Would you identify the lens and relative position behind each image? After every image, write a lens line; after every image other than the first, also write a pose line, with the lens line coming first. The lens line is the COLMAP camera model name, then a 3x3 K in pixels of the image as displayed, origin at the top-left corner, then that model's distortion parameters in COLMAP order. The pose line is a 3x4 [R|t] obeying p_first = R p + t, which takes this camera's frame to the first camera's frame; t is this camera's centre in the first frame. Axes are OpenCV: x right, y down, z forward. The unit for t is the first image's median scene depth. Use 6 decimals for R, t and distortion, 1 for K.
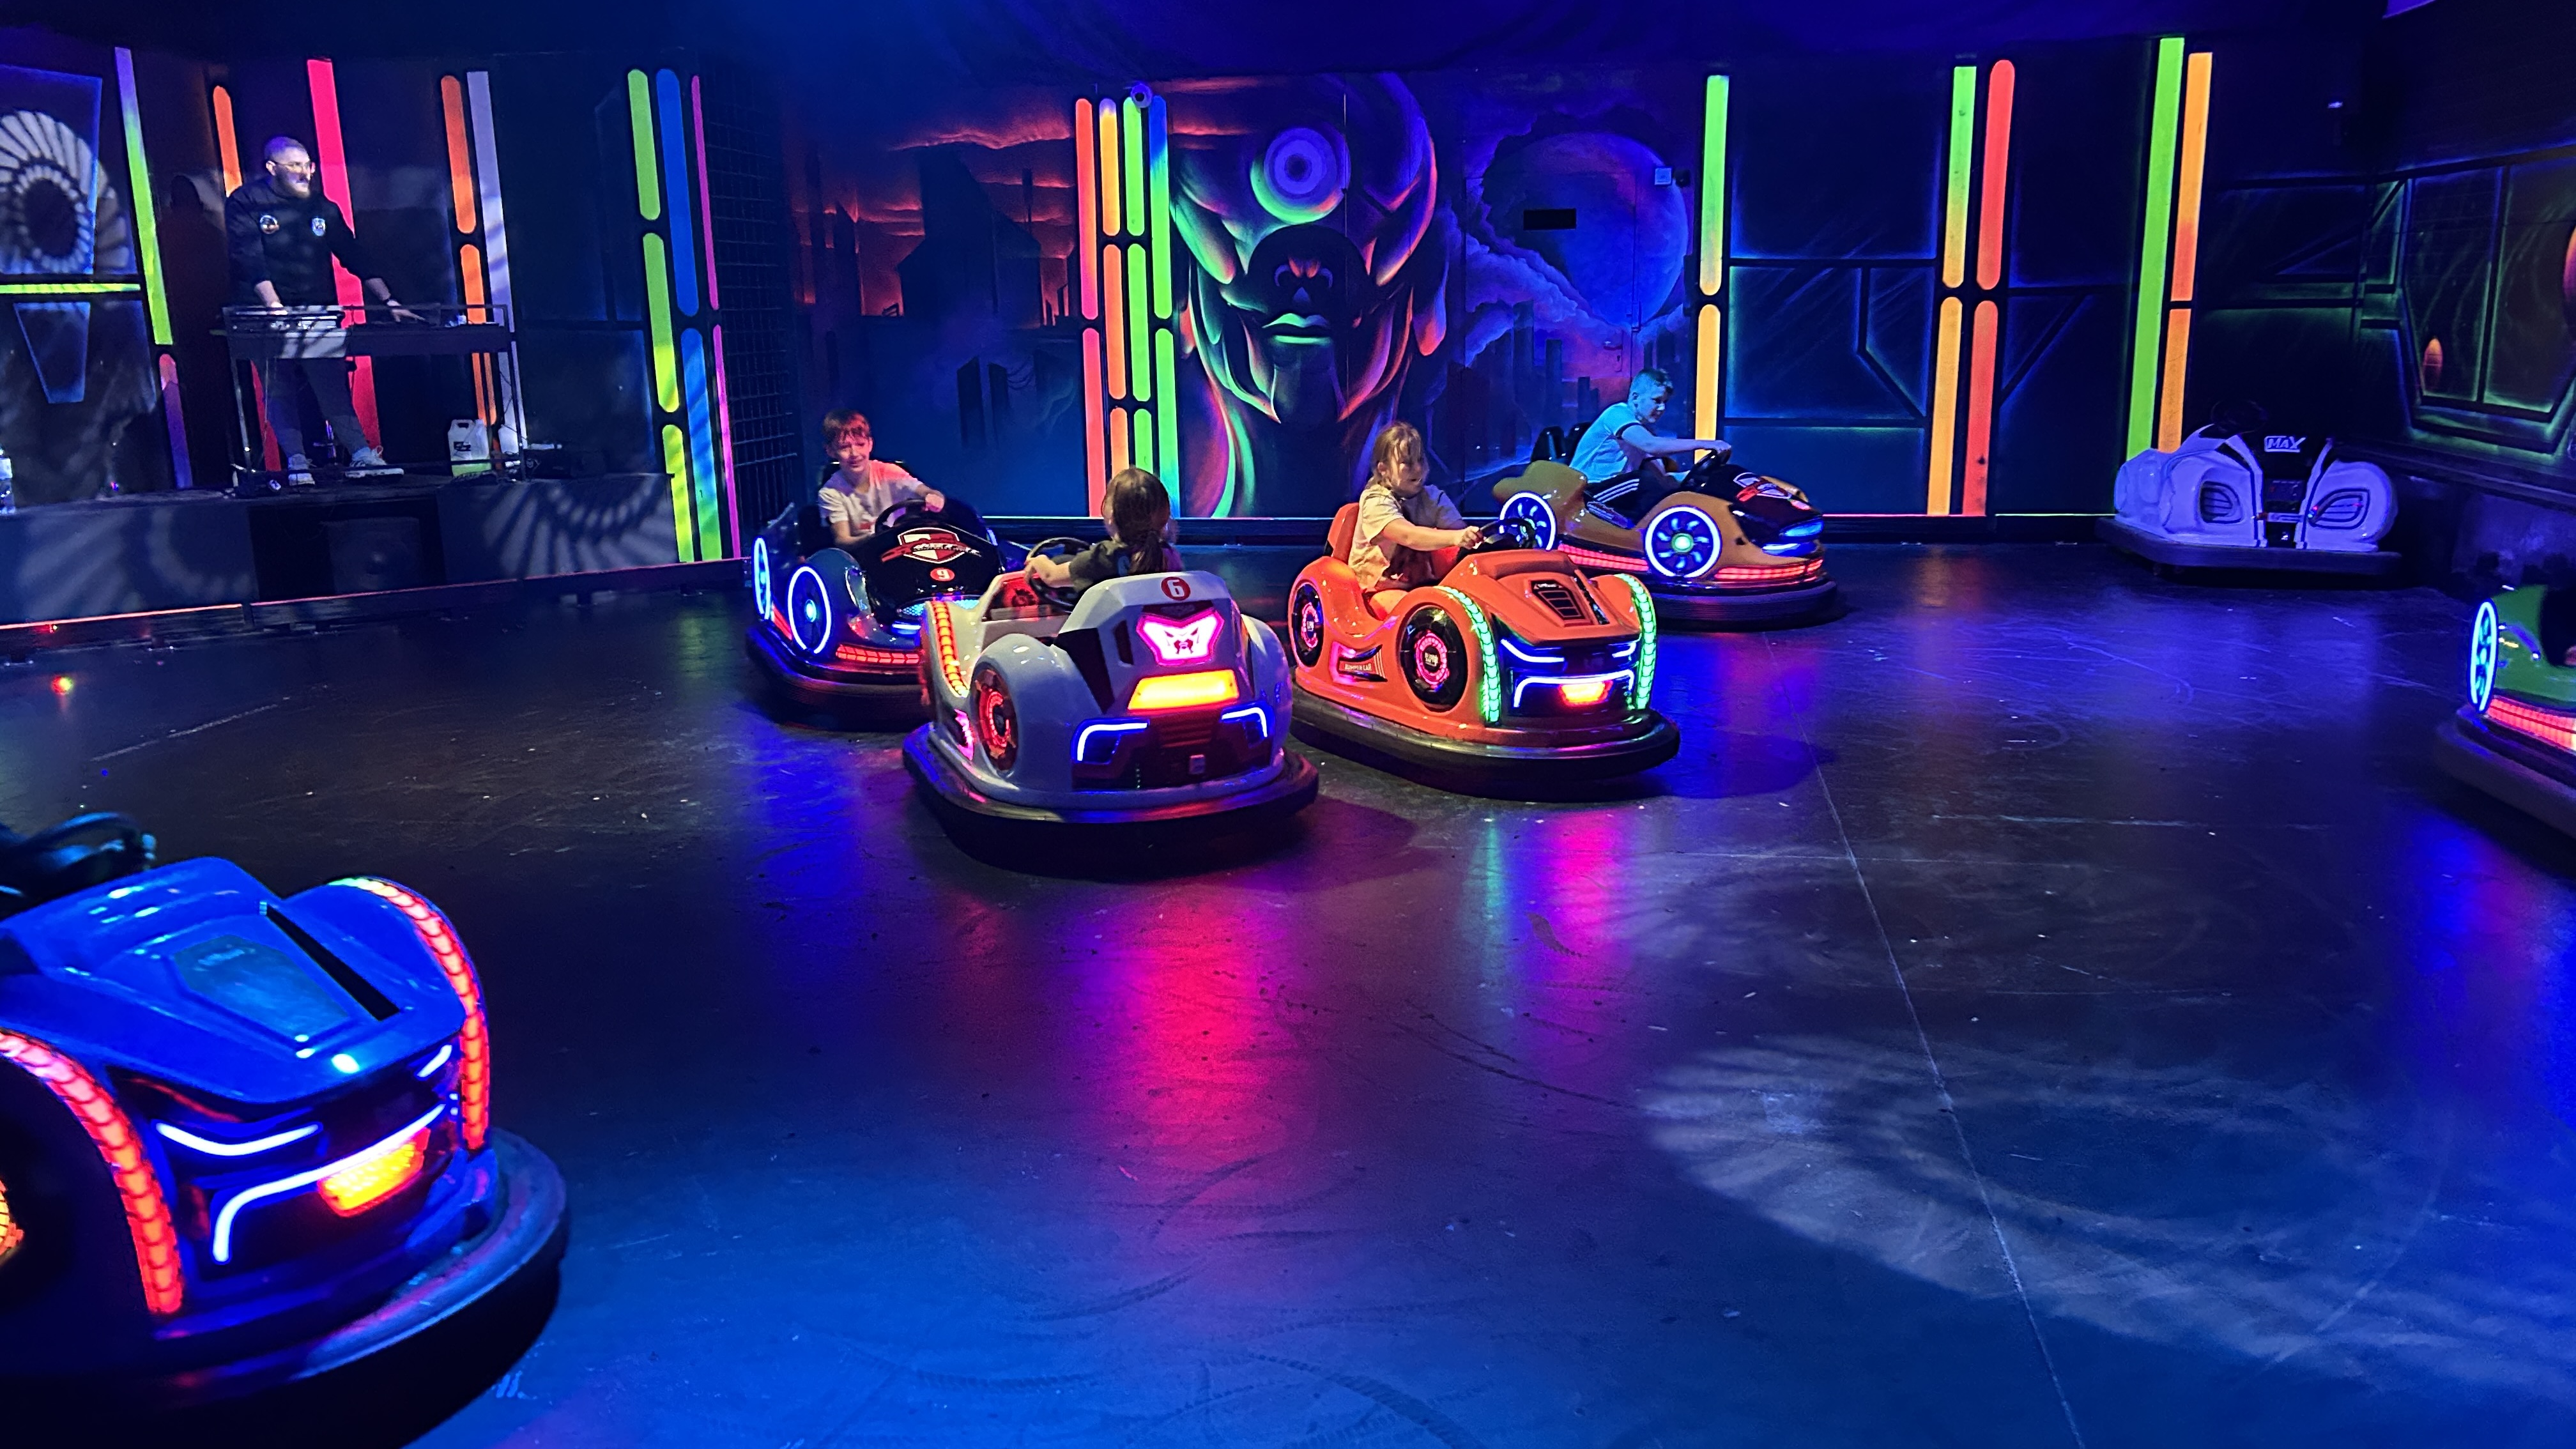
lens RADIAL K [[1918.9, 0, 1299.1], [0, 1918.9, 736.3], [0, 0, 1]] dist [0.067204, -0.087425]
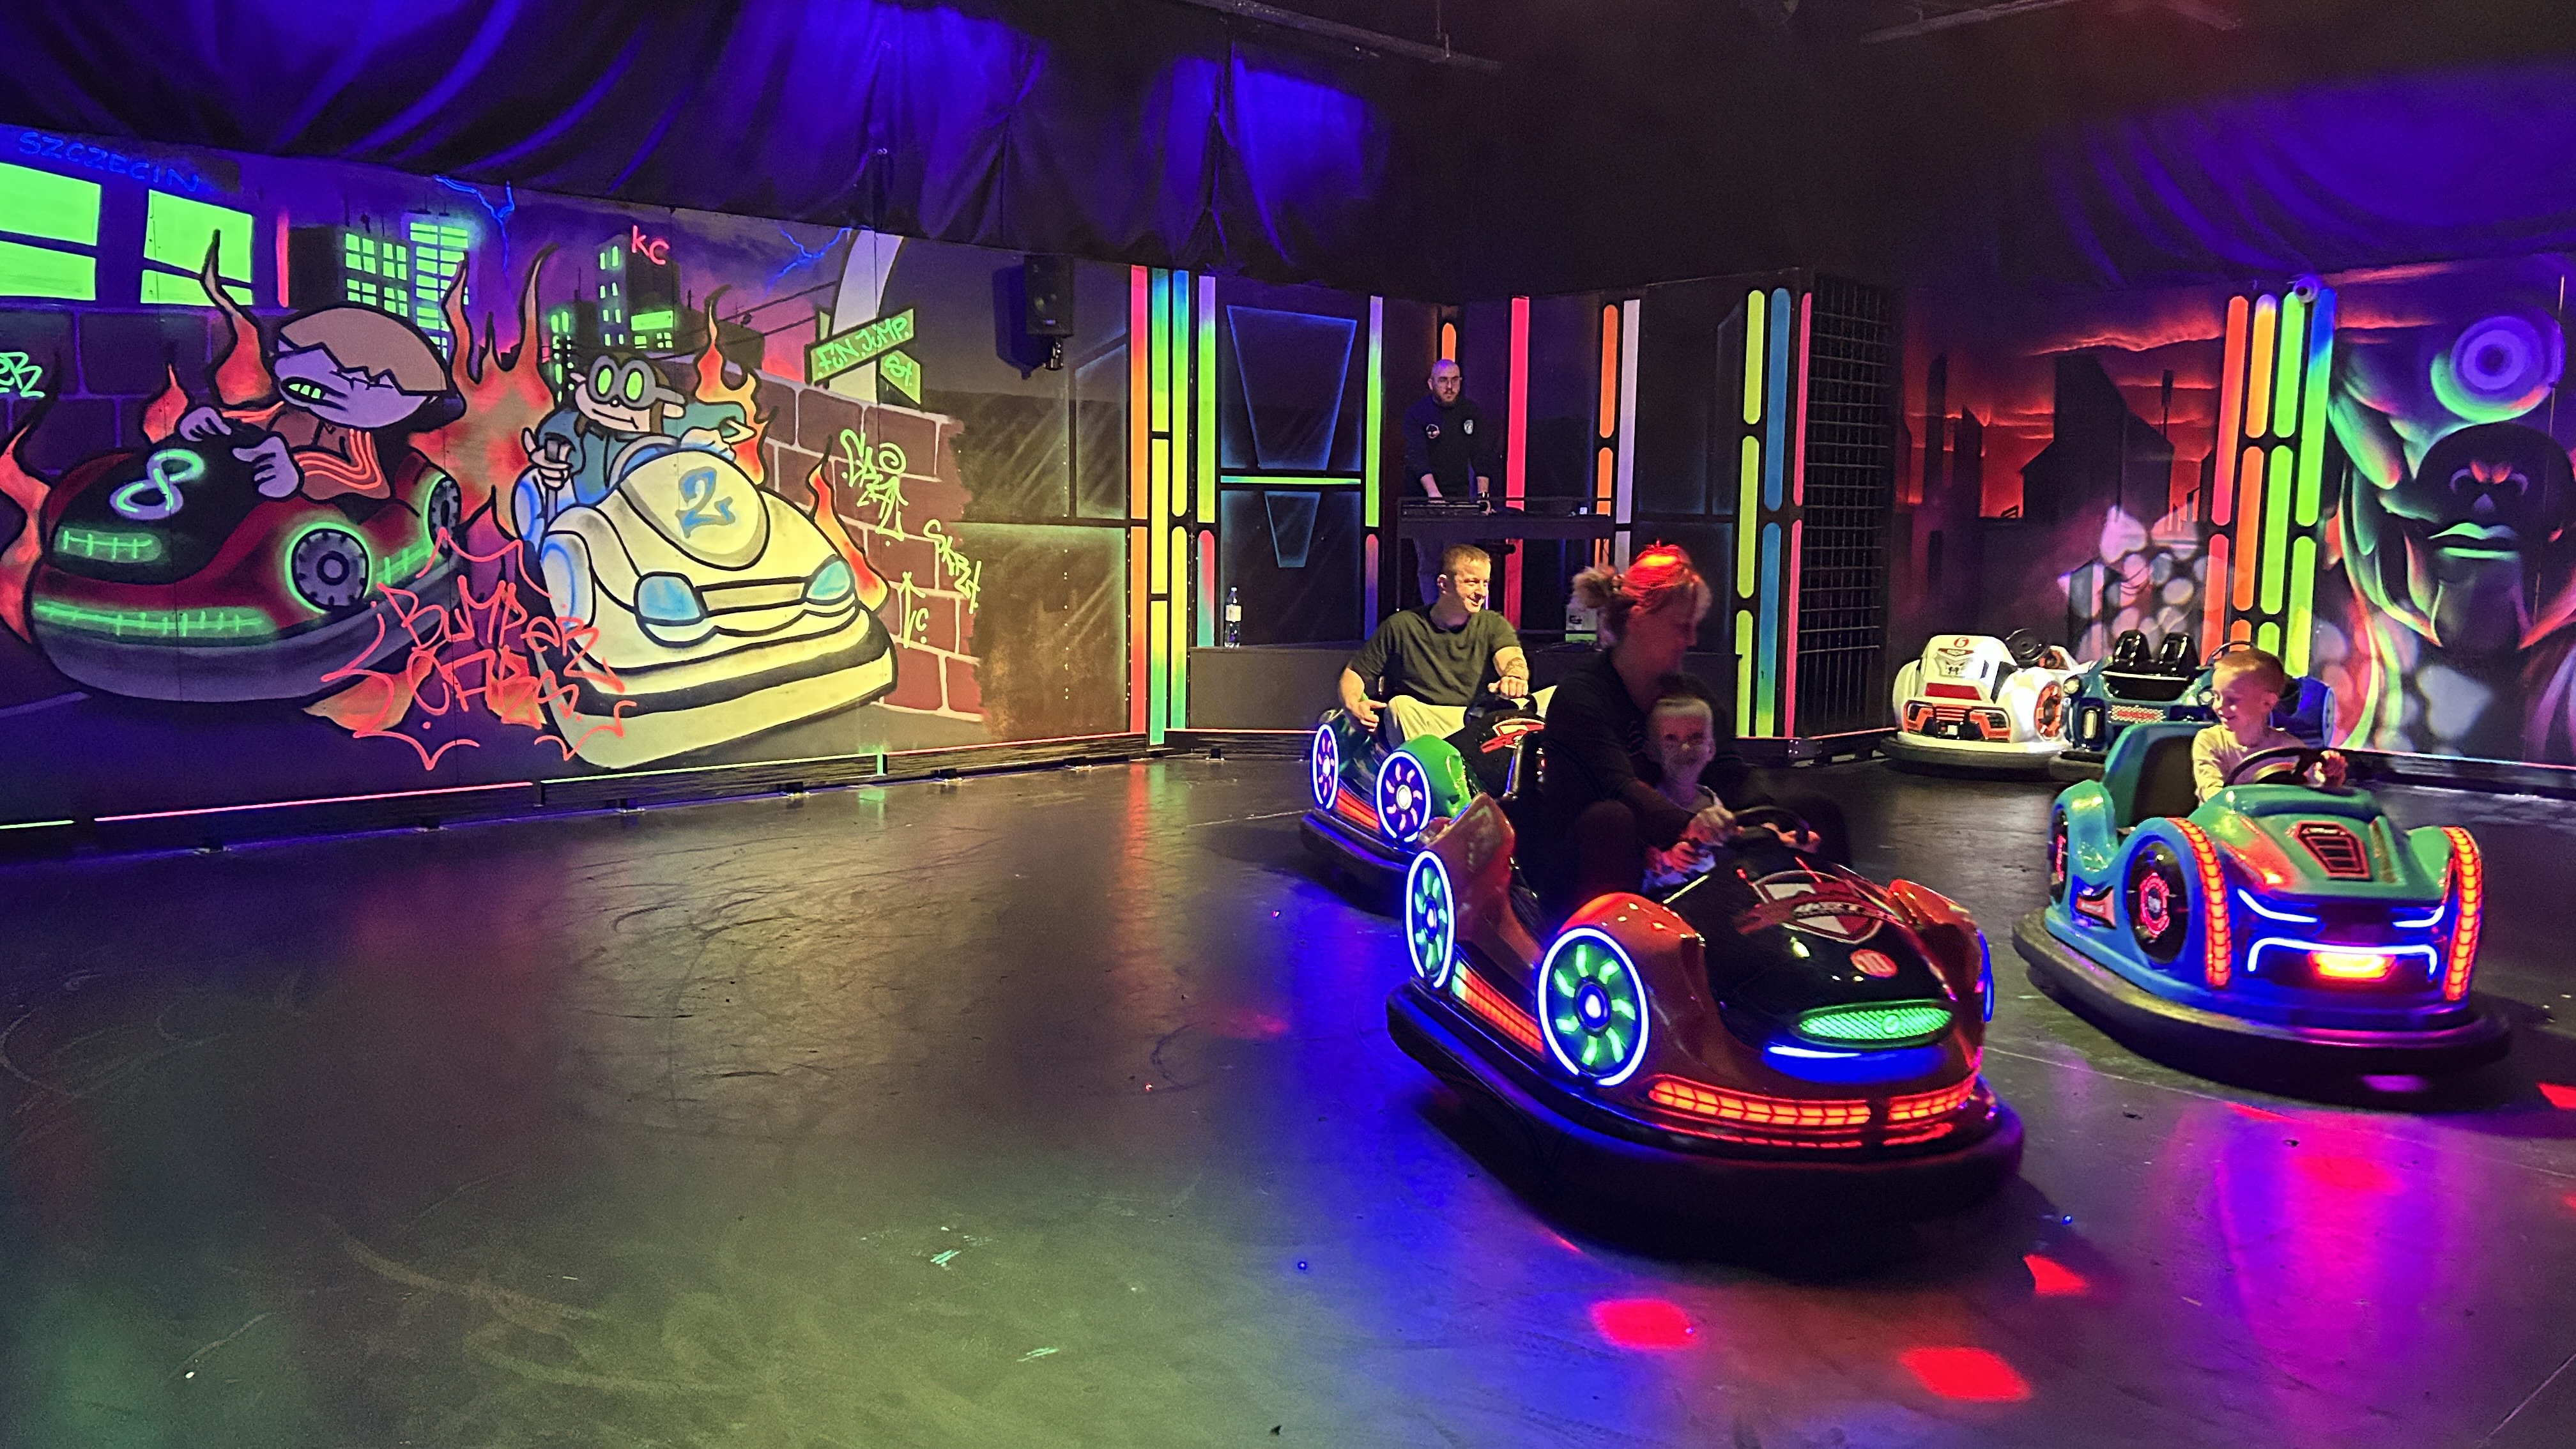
lens RADIAL K [[1904.7, 0, 1288.0], [0, 1904.7, 724.5], [0, 0, 1]] dist [0.037703, -0.057288]
pose [[0.778883, 0.089056, -0.620814, 0.127110], [-0.160257, 0.985267, -0.059725, 0.005386], [0.606349, 0.146009, 0.781679, 0.020974]]
